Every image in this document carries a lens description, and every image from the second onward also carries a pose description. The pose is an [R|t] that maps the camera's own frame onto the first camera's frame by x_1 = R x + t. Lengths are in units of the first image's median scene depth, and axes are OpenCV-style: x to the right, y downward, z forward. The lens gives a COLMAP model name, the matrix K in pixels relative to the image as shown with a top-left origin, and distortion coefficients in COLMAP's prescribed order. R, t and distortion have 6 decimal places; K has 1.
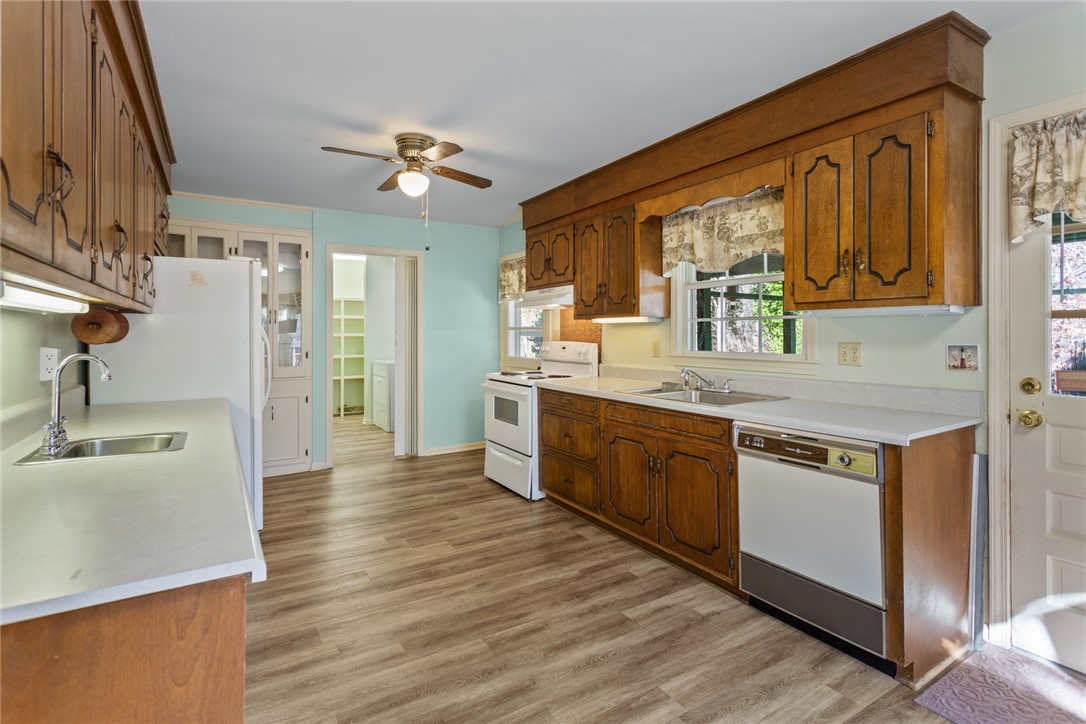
lens RADIAL K [[521.3, 0, 542.8], [0, 521.3, 333.9], [0, 0, 1]] dist [-0.000707, 0.000059]
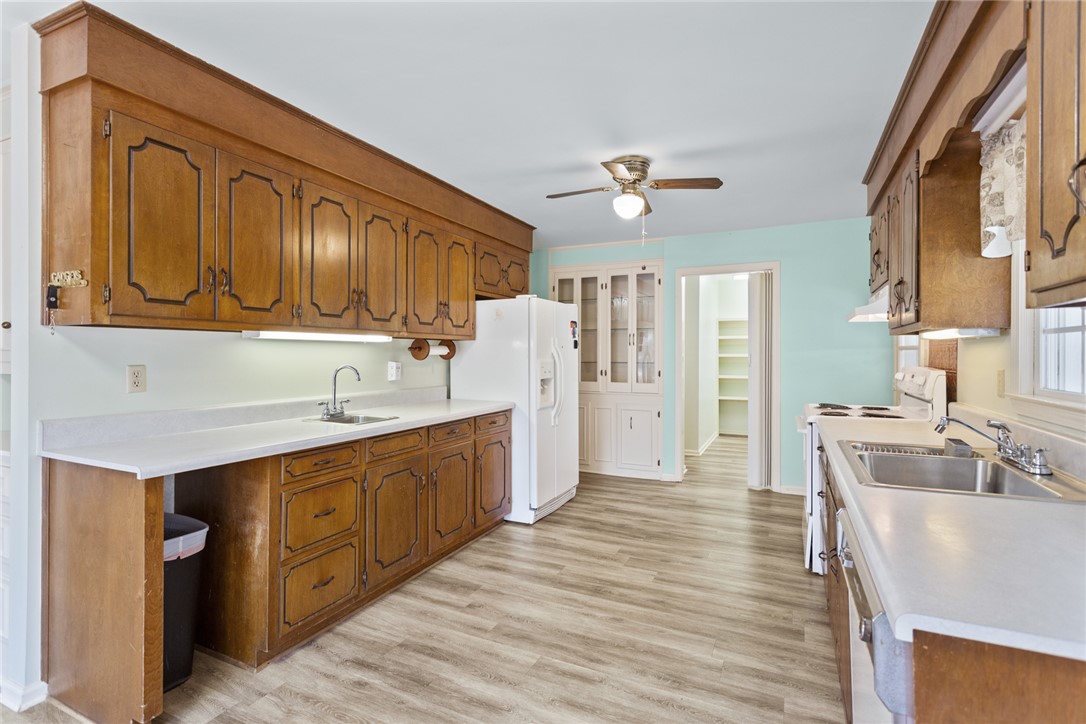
lens RADIAL K [[516.9, 0, 539.9], [0, 516.9, 356.5], [0, 0, 1]] dist [0.001548, 0.000307]
pose [[0.541714, 0.007506, -0.840530, 0.541245], [-0.002995, 0.999971, 0.006999, -0.003981], [0.840558, -0.001274, 0.541720, 0.339049]]
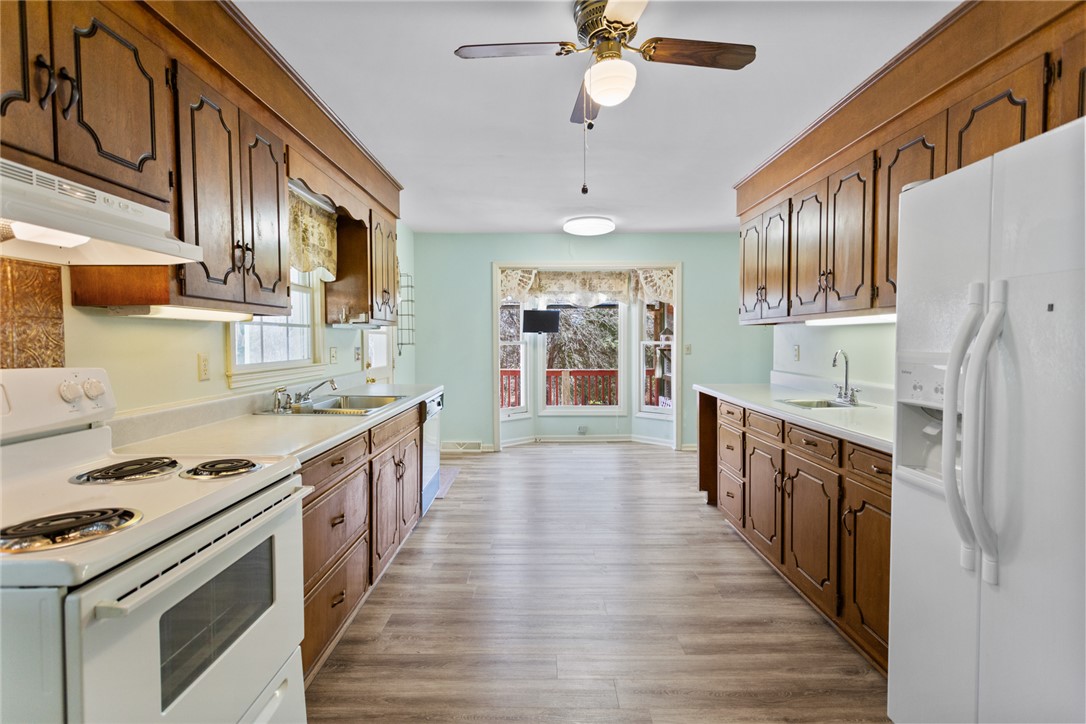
lens RADIAL K [[516.9, 0, 539.9], [0, 516.9, 356.5], [0, 0, 1]] dist [0.001548, 0.000307]
pose [[-0.850798, -0.013930, 0.525307, -0.530319], [0.002350, 0.999538, 0.030311, 0.001798], [-0.525487, 0.027023, -0.850372, 1.674615]]
